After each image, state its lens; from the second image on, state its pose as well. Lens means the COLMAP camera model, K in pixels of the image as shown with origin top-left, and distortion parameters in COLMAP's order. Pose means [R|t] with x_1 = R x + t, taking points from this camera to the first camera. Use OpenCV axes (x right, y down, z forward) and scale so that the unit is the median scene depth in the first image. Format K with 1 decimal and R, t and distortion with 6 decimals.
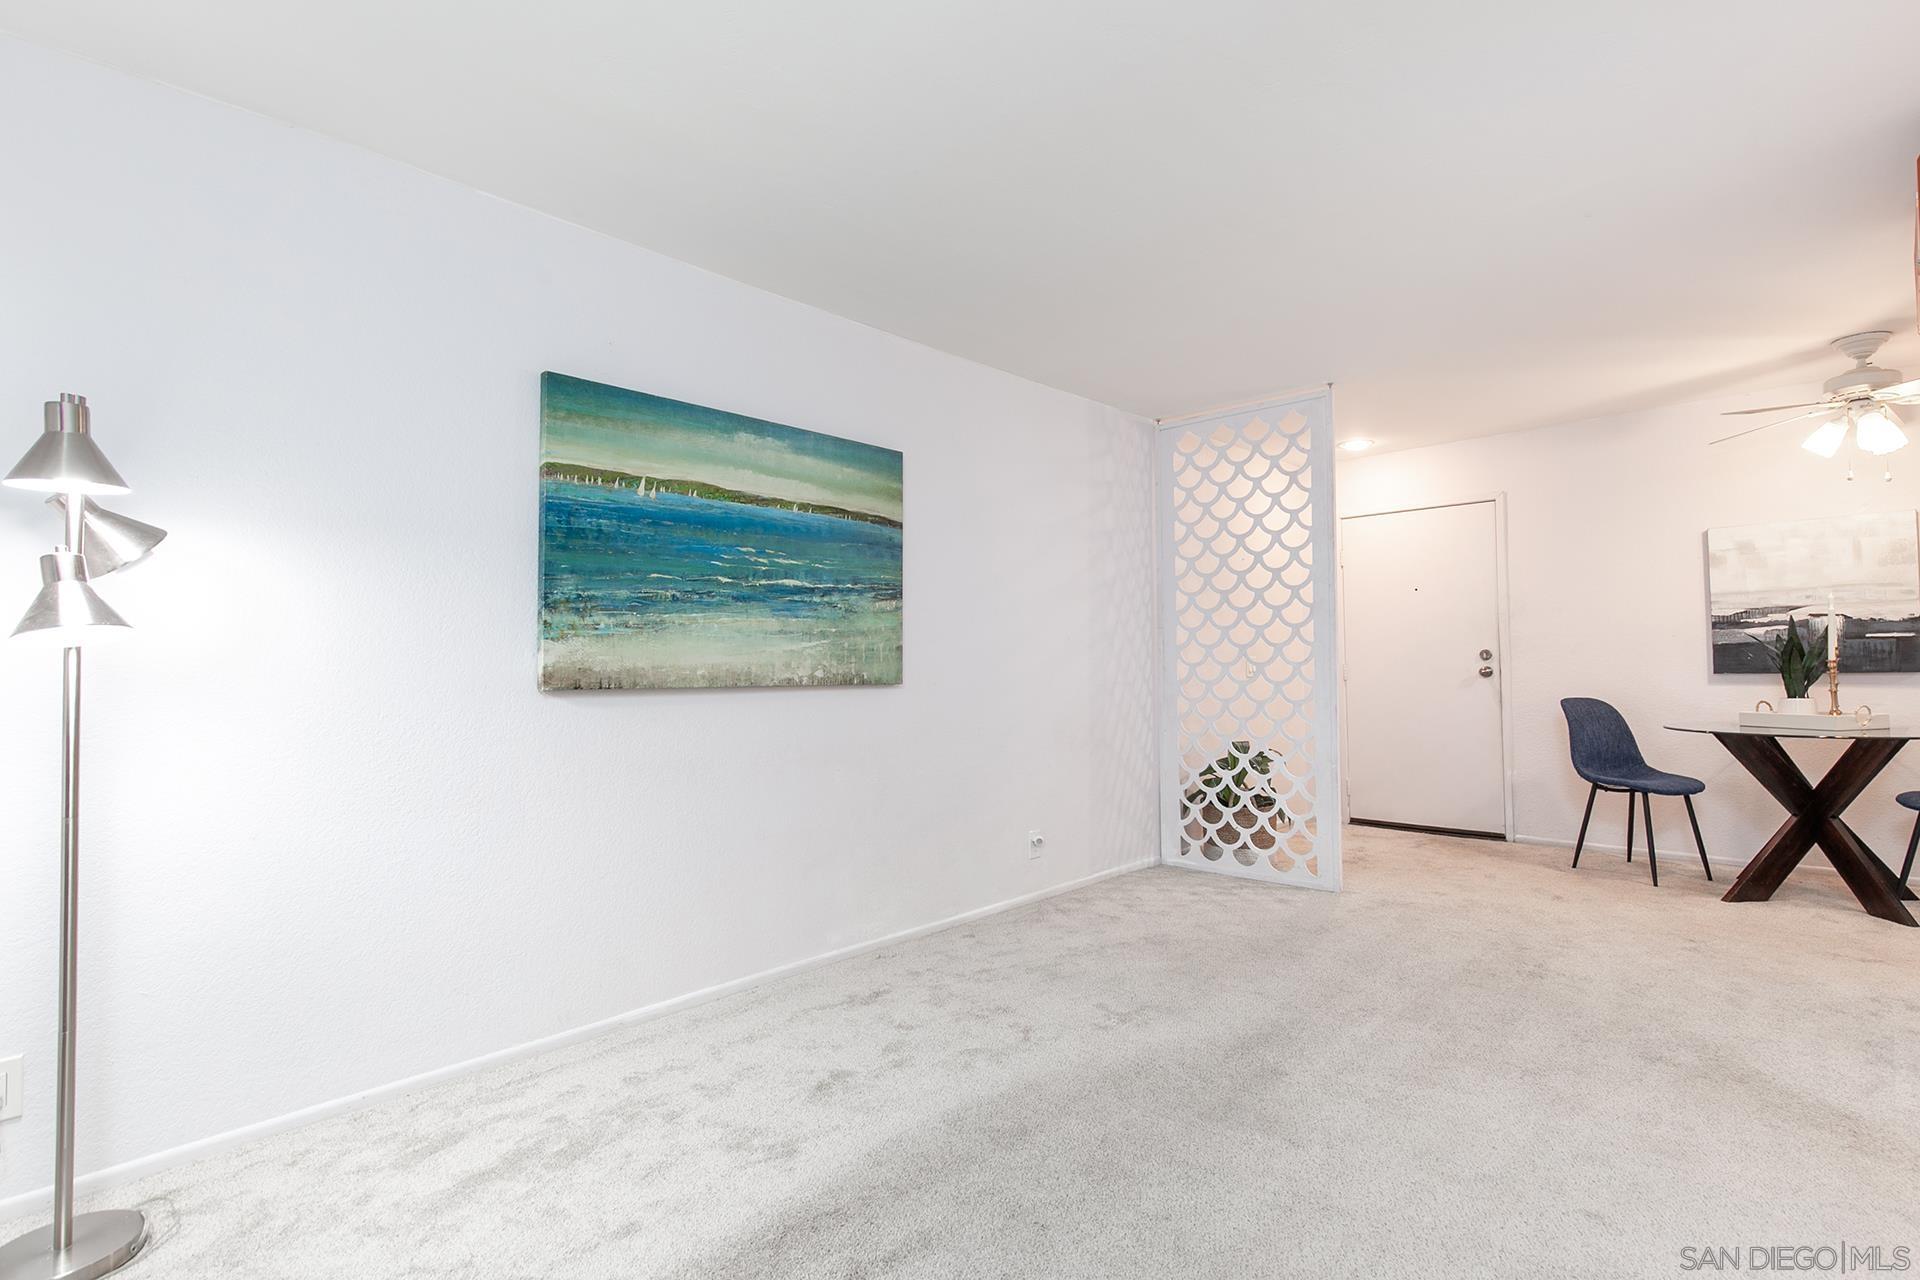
lens RADIAL K [[913.1, 0, 960.0], [0, 913.1, 640.0], [0, 0, 1]] dist [-0.000163, -0.000171]
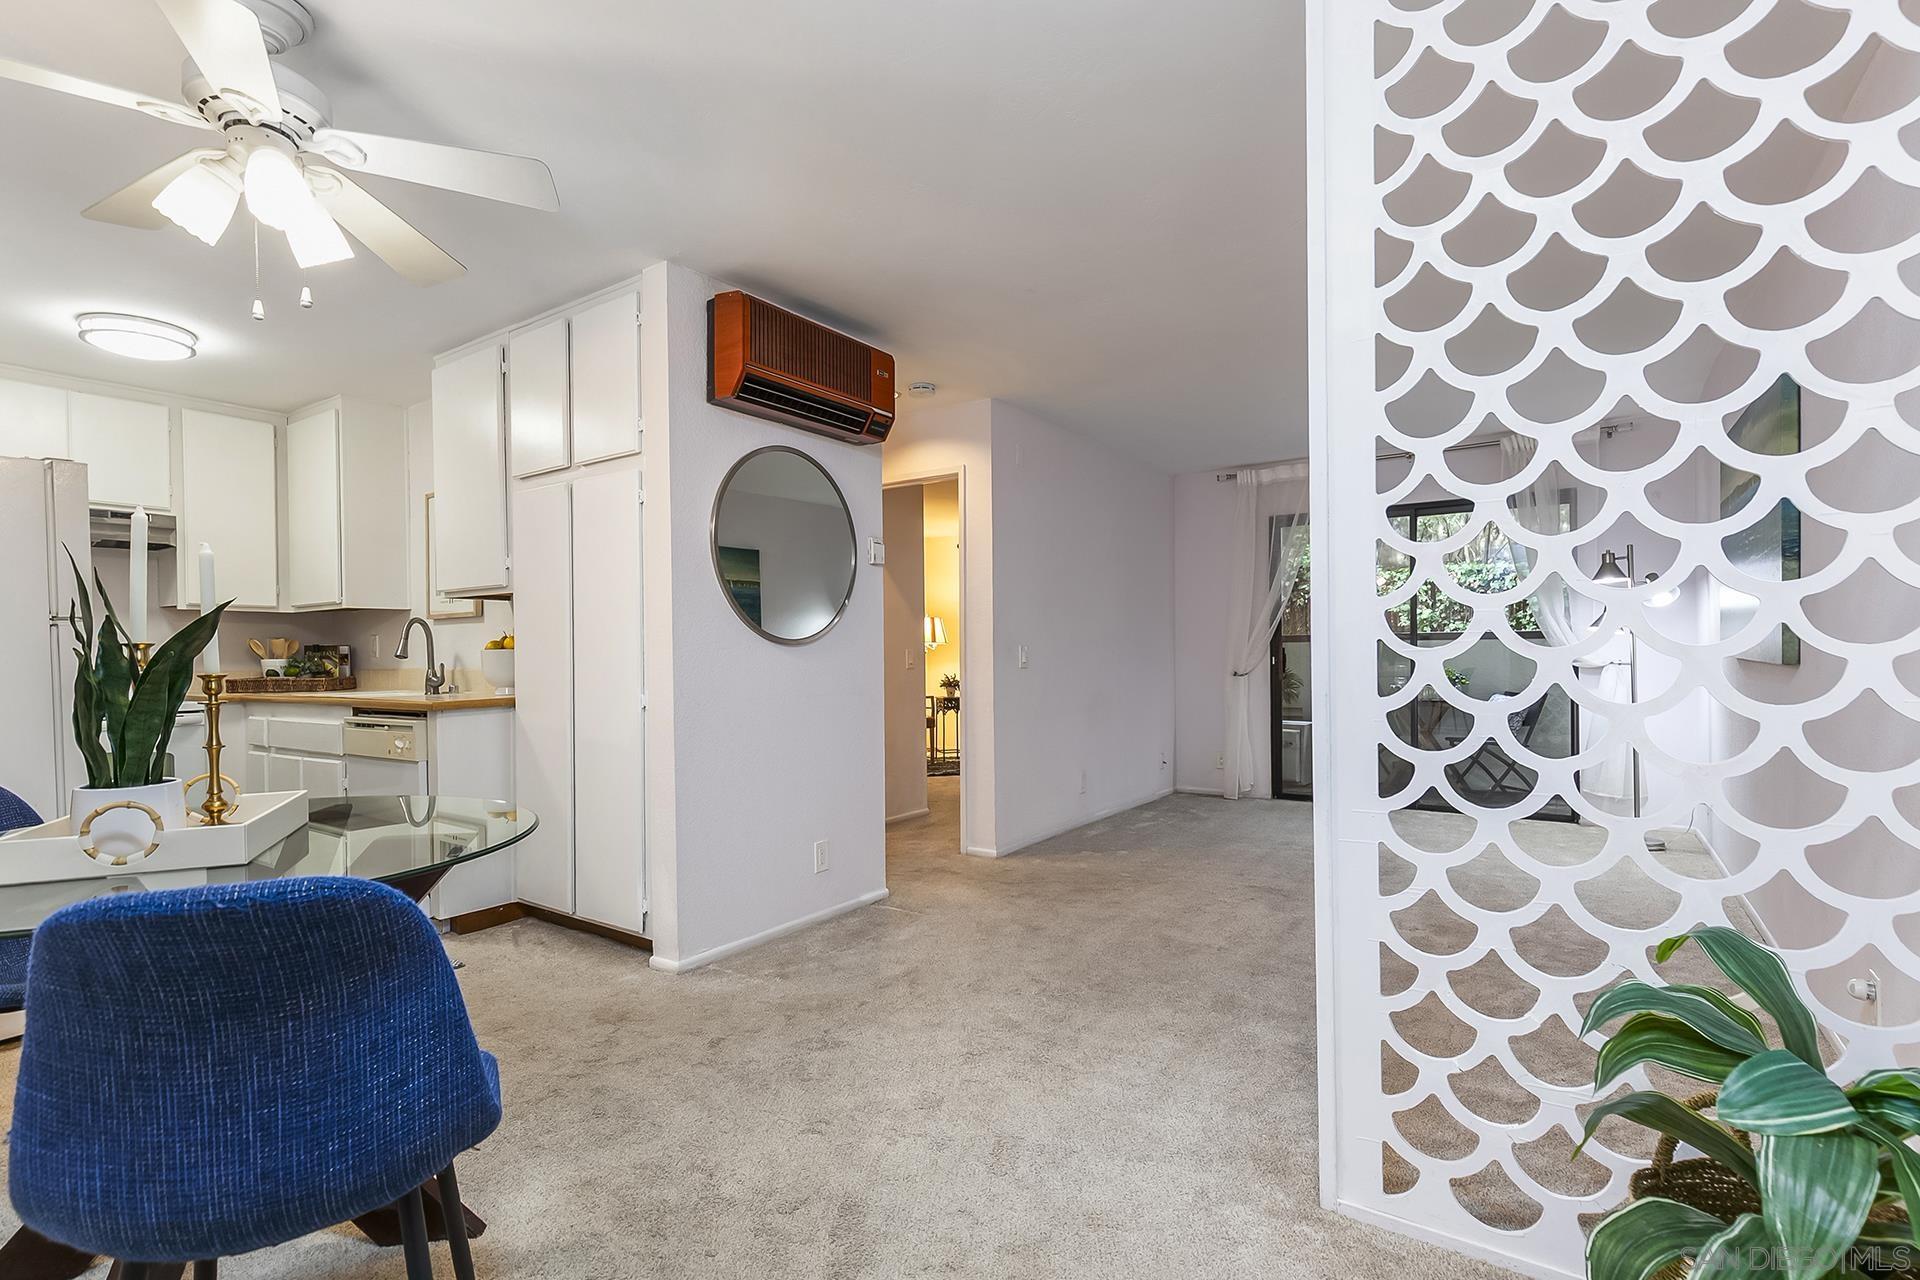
lens RADIAL K [[901.2, 0, 964.8], [0, 901.2, 652.2], [0, 0, 1]] dist [0.004341, -0.000757]
pose [[-0.982530, 0.024410, -0.184498, 0.799636], [0.029517, 0.999252, -0.024980, 0.038066], [0.183751, -0.029990, -0.982515, 1.692687]]
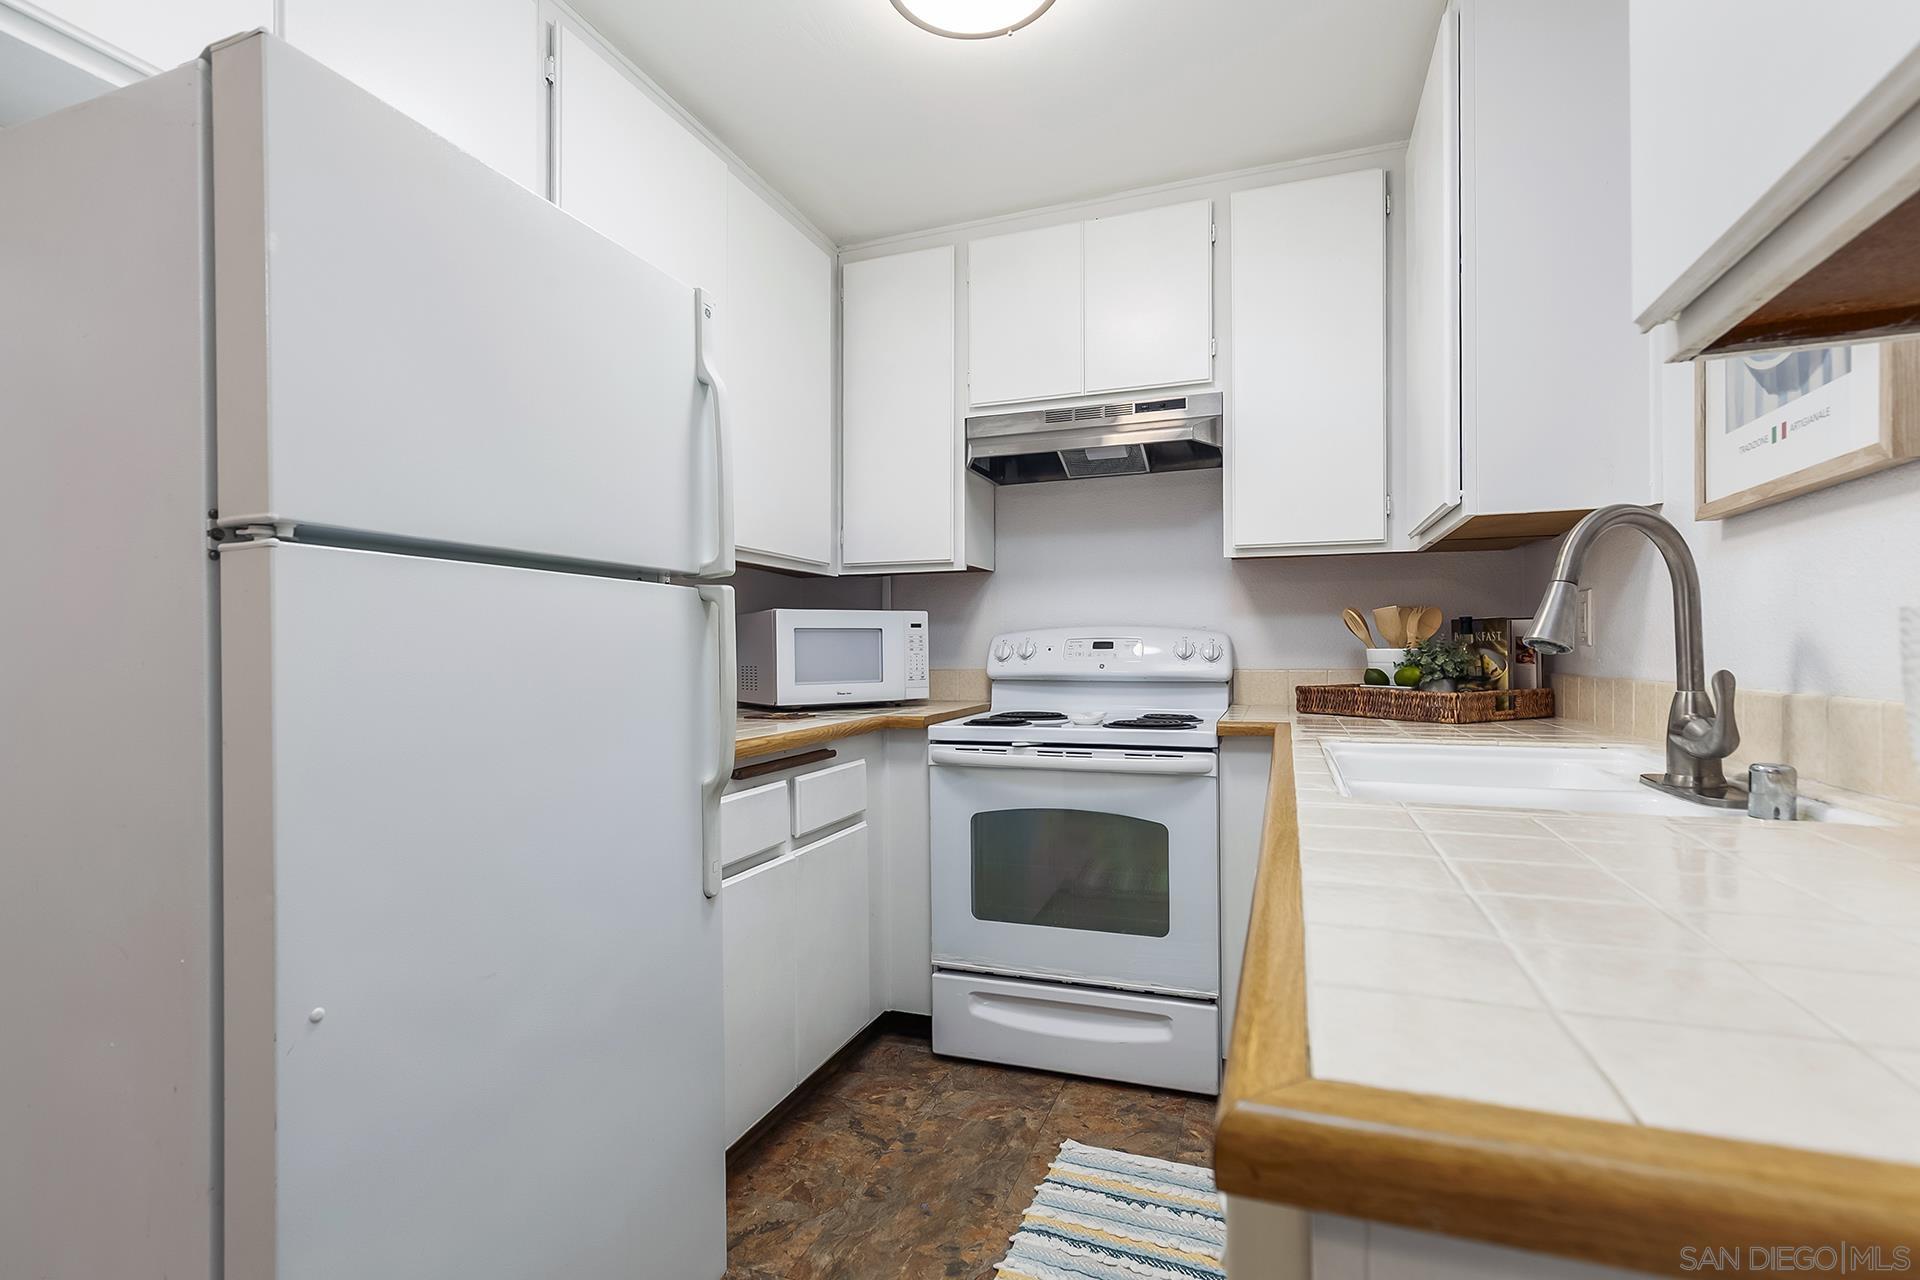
lens RADIAL K [[901.2, 0, 964.8], [0, 901.2, 652.2], [0, 0, 1]] dist [0.004341, -0.000757]
pose [[-0.415237, 0.014355, 0.909600, 1.103380], [-0.011437, 0.999714, -0.020999, 0.002909], [-0.909641, -0.019123, -0.414954, 0.692063]]
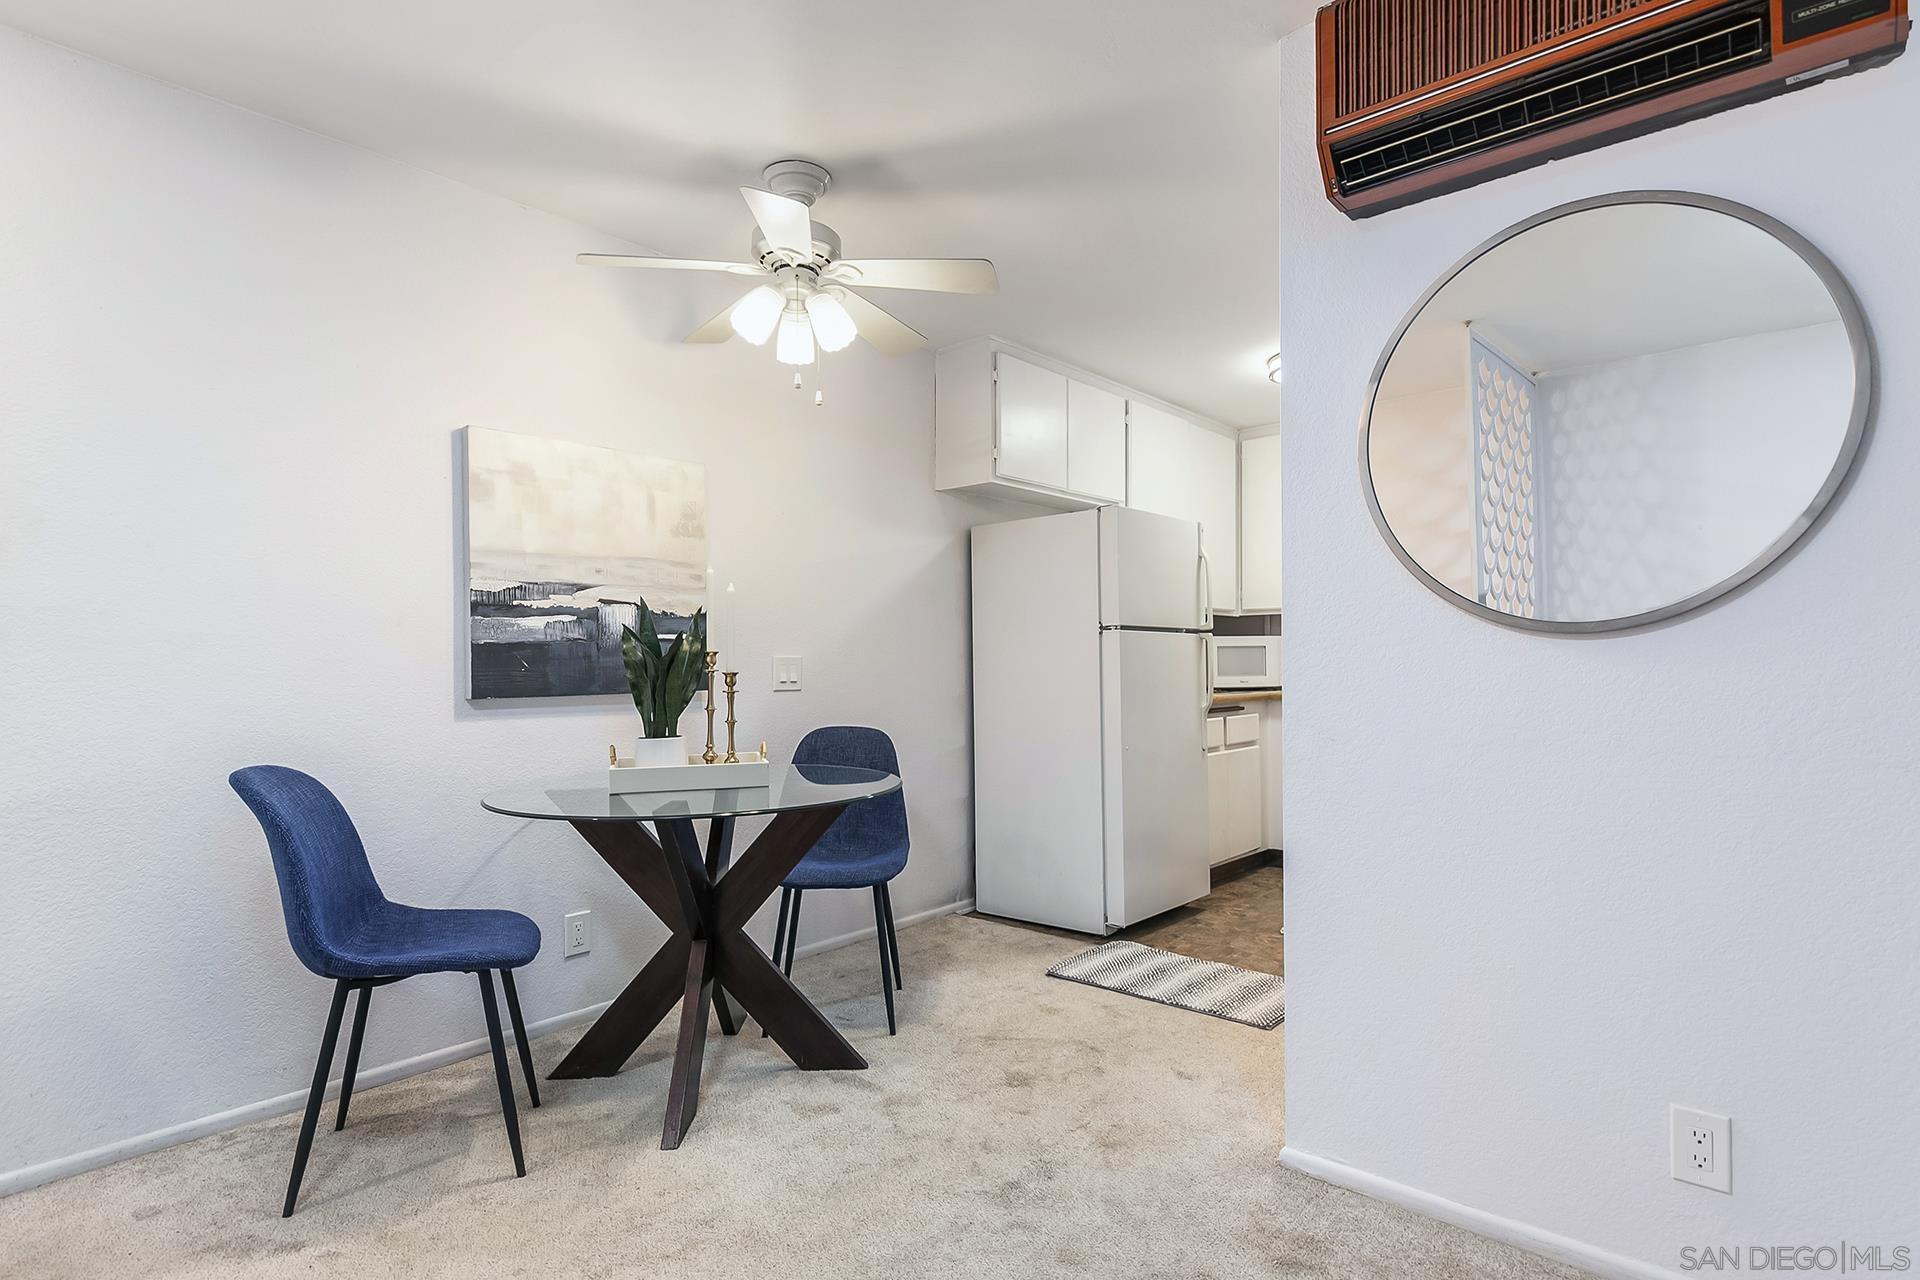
lens RADIAL K [[981.3, 0, 967.5], [0, 981.3, 658.0], [0, 0, 1]] dist [-0.004006, -0.000609]
pose [[-0.062869, 0.019964, 0.997822, 0.319869], [-0.017990, 0.999615, -0.021133, 0.026499], [-0.997860, -0.019279, -0.062486, 1.002634]]
